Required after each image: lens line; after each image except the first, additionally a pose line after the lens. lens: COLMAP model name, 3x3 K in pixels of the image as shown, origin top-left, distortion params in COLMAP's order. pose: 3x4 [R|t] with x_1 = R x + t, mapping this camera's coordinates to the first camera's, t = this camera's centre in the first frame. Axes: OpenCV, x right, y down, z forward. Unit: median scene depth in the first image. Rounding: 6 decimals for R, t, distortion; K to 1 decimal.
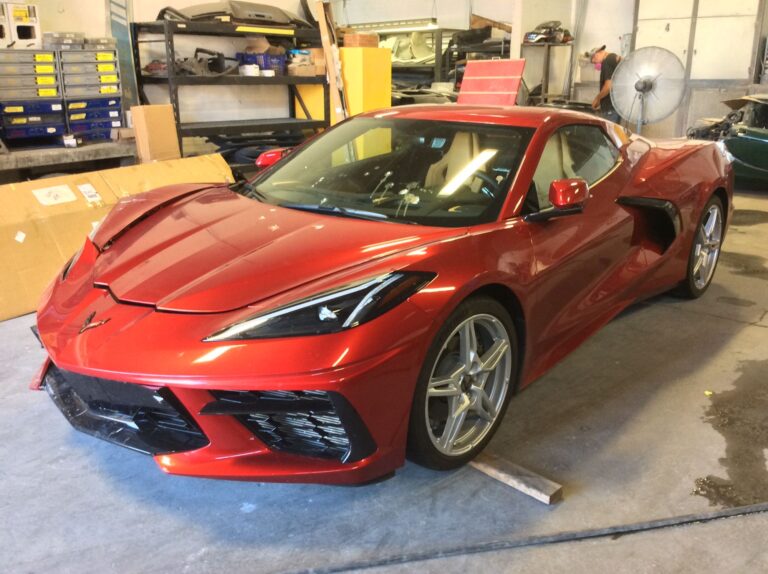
lens RADIAL K [[695.9, 0, 384.0], [0, 695.9, 287.0], [0, 0, 1]] dist [0.105201, -0.200132]
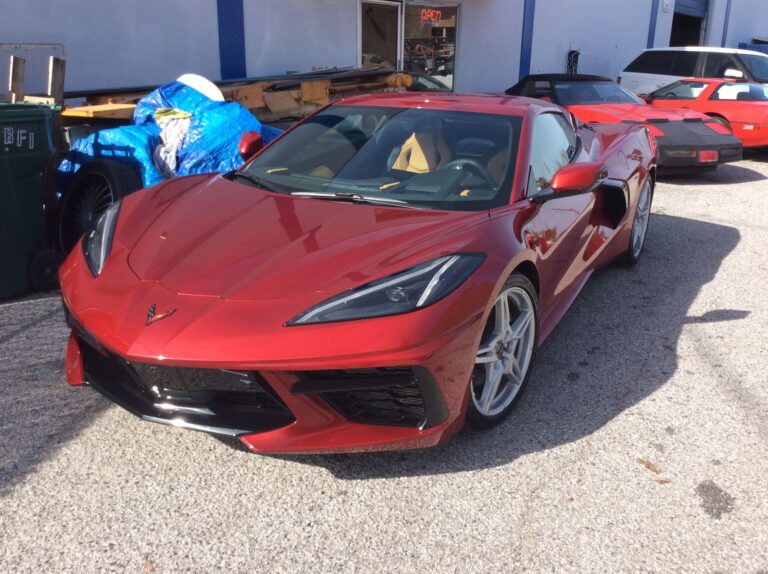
lens RADIAL K [[695.9, 0, 384.0], [0, 695.9, 287.0], [0, 0, 1]] dist [0.105201, -0.200132]
pose [[0.980796, -0.045535, 0.189646, -0.273582], [0.039389, 0.998573, 0.036049, -0.012273], [-0.191017, -0.027887, 0.981191, -0.056355]]
